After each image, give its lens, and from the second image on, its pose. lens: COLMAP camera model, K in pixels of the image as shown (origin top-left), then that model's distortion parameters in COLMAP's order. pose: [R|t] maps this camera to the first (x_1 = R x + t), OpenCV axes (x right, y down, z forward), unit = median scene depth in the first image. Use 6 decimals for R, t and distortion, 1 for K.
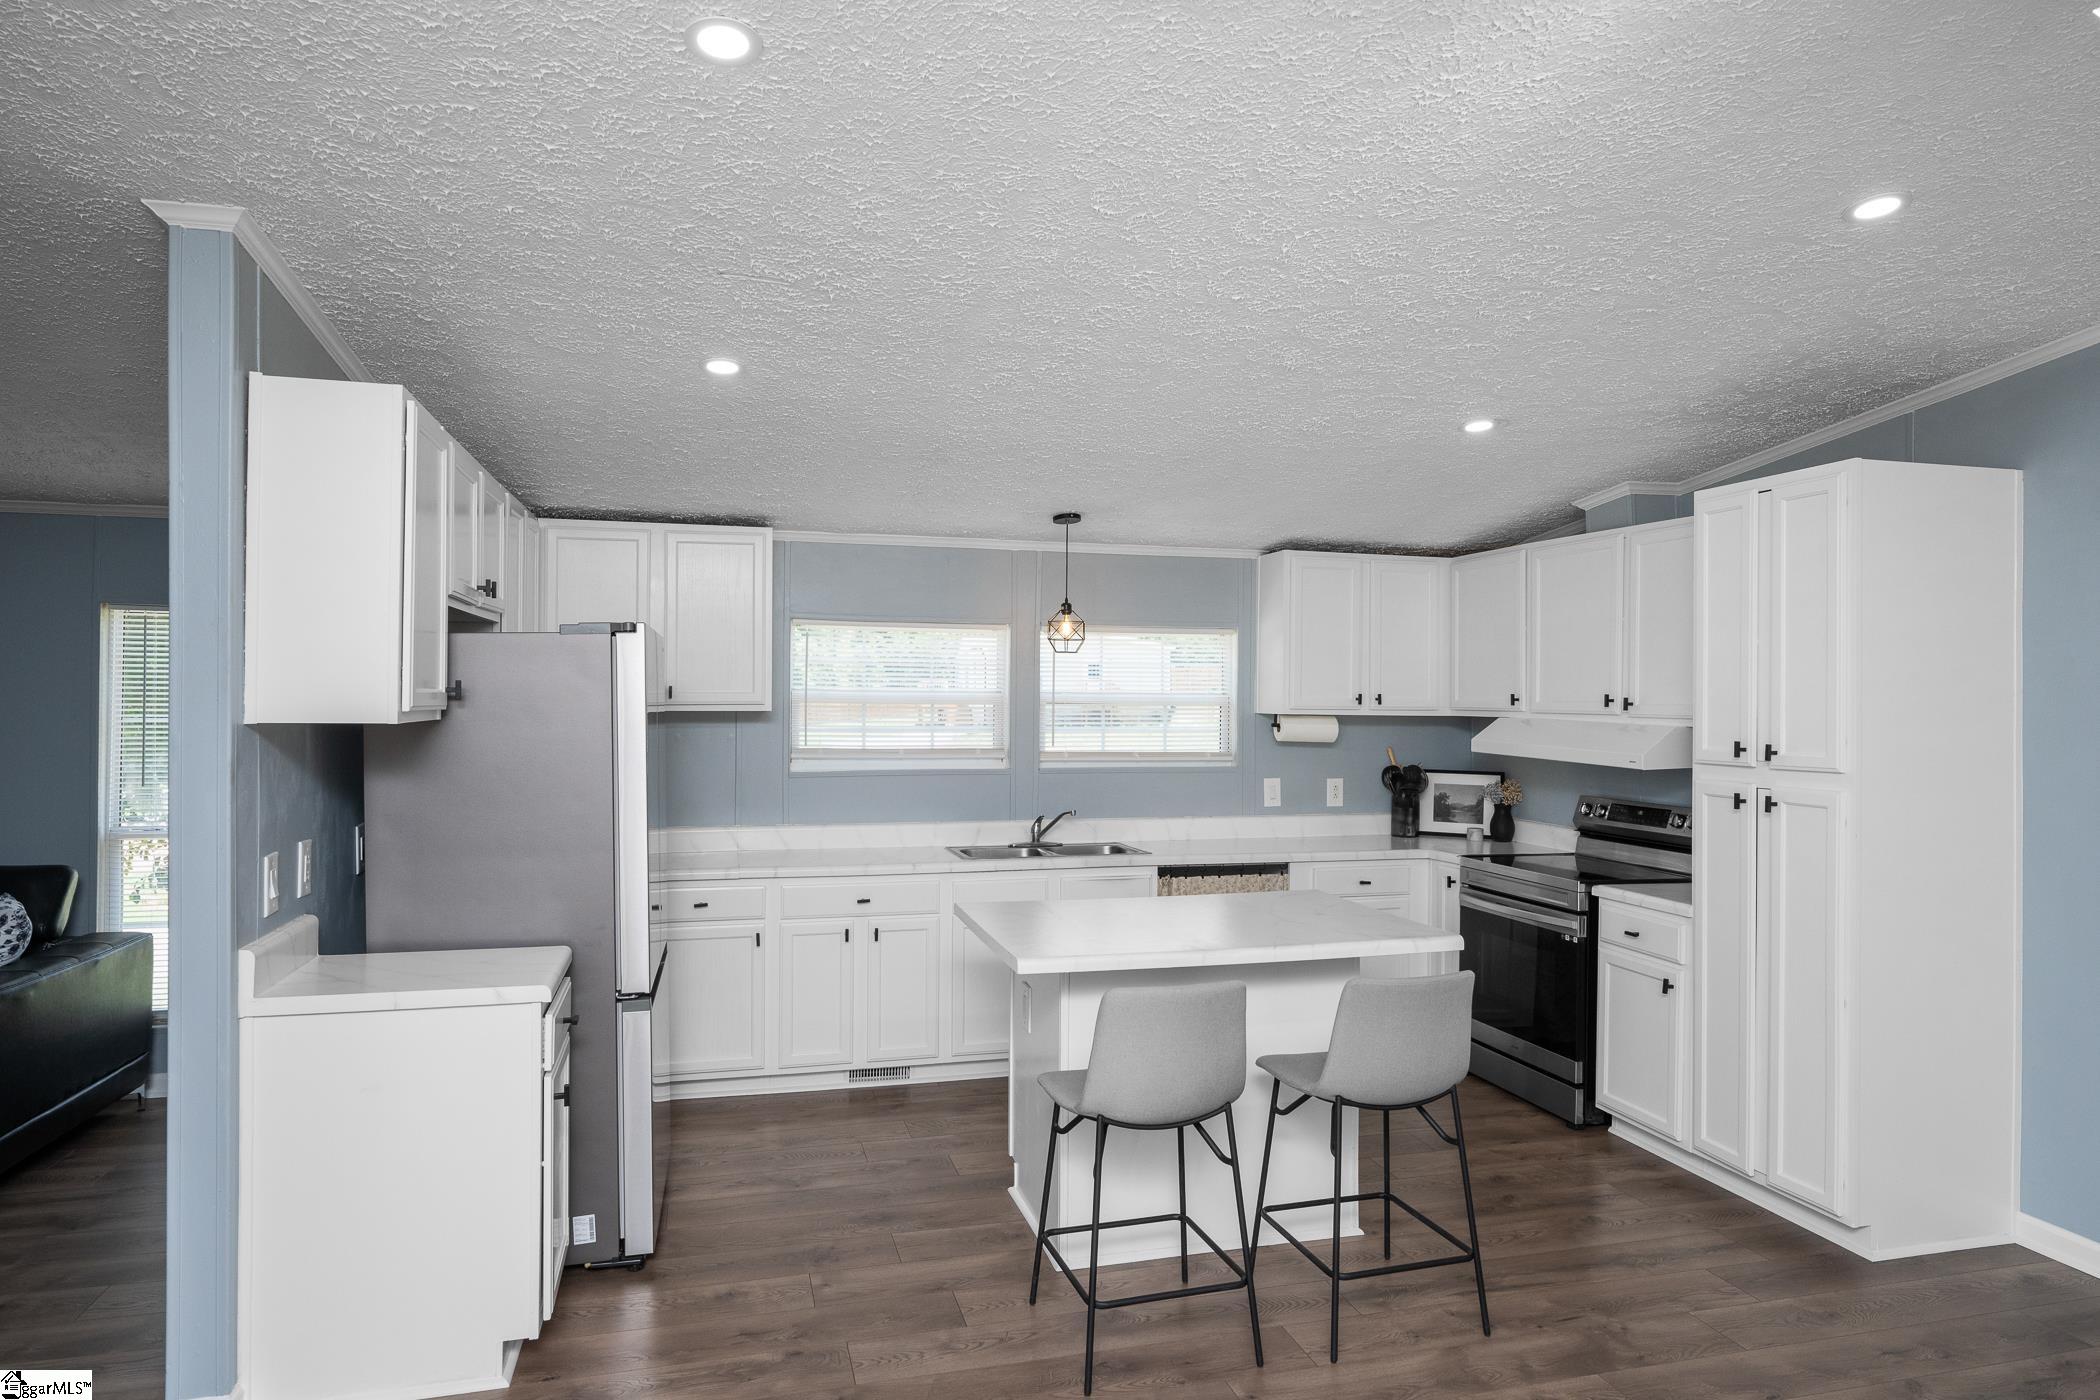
lens RADIAL K [[1234.7, 0, 1051.1], [0, 1234.7, 693.6], [0, 0, 1]] dist [-0.002544, 0.000462]
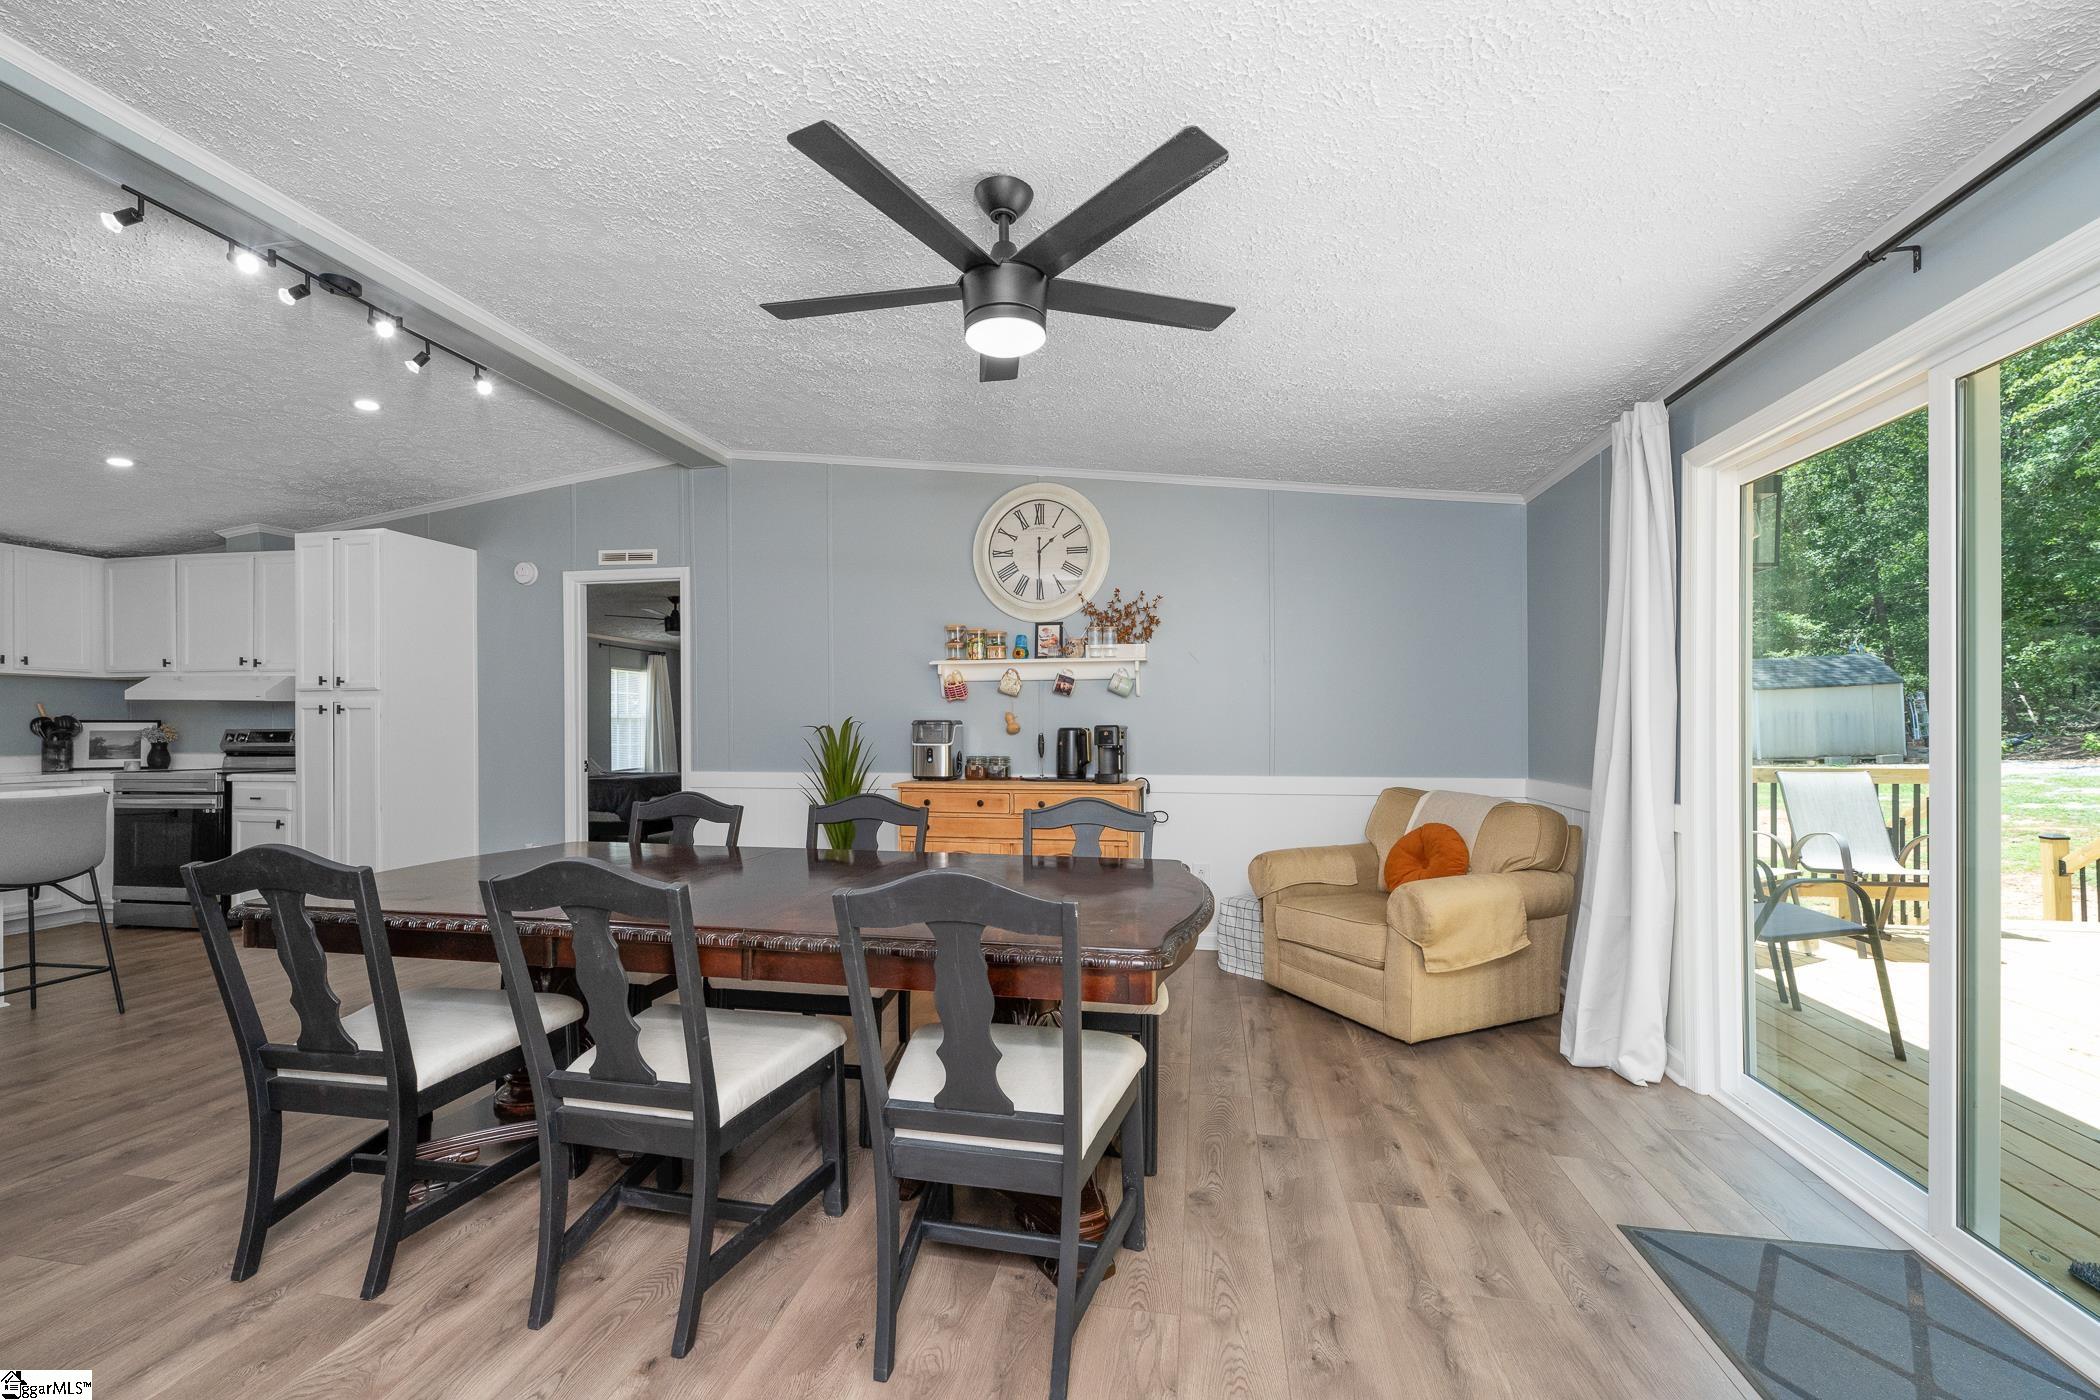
lens RADIAL K [[866.2, 0, 1044.4], [0, 866.2, 724.5], [0, 0, 1]] dist [-0.002149, 0.000071]
pose [[0.434040, -0.007885, 0.900859, -0.084886], [0.005340, 0.999967, 0.006180, 0.076257], [-0.900878, 0.002128, 0.434068, -0.350368]]
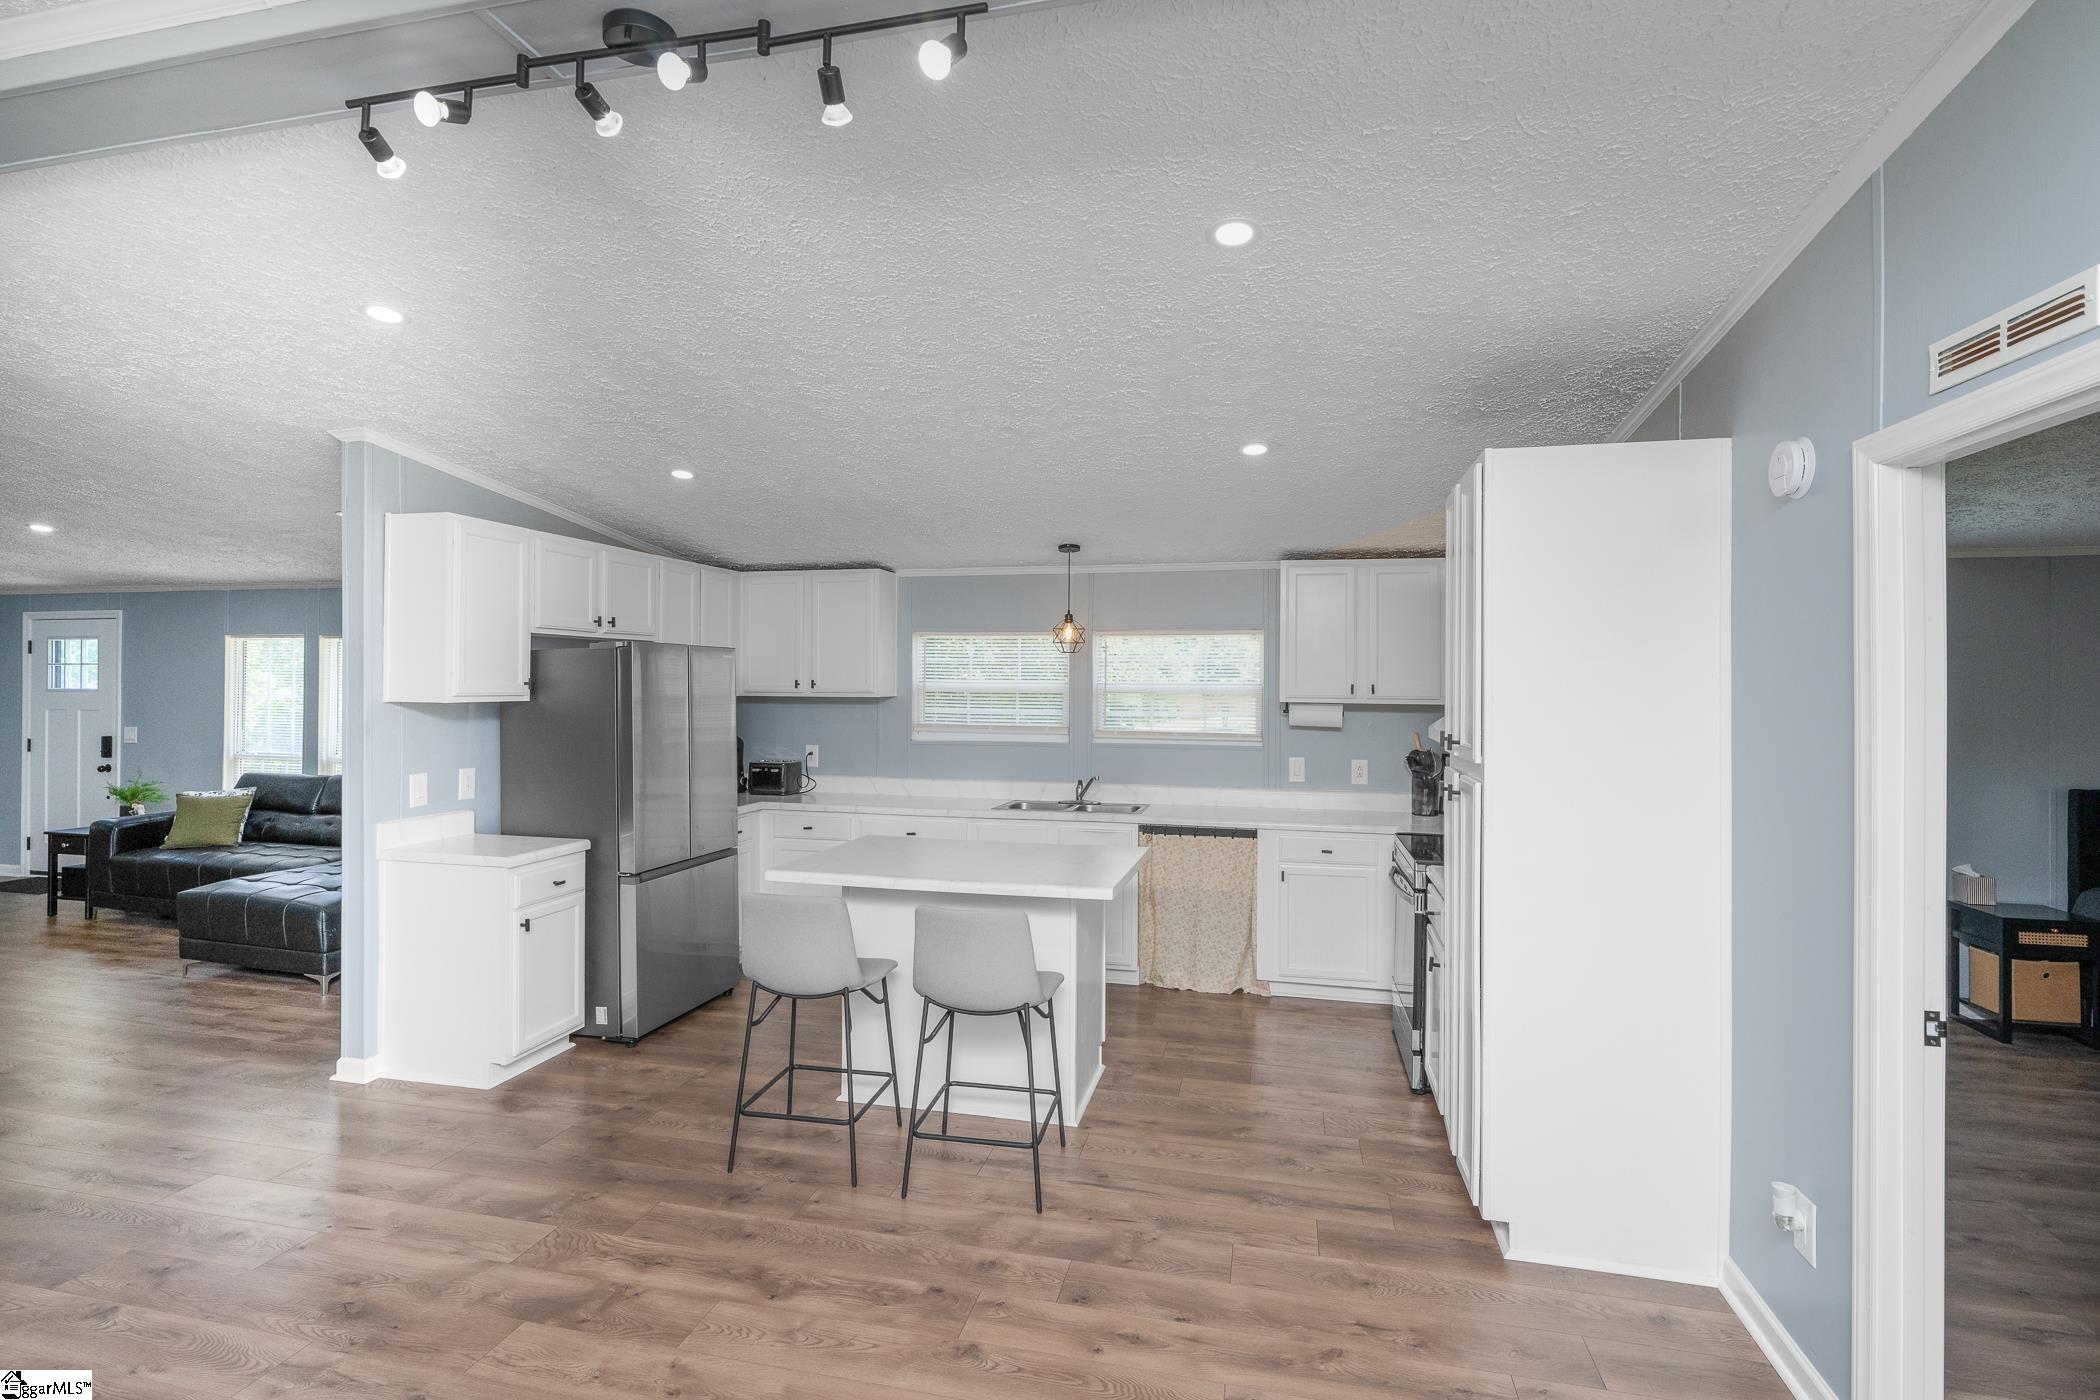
lens RADIAL K [[993.3, 0, 1044.9], [0, 993.3, 674.9], [0, 0, 1]] dist [-0.000997, 0.000304]
pose [[0.878911, -0.006155, -0.476946, 0.471981], [0.001746, 0.999952, -0.009688, -0.000007], [0.476983, 0.007682, 0.878879, 0.078942]]
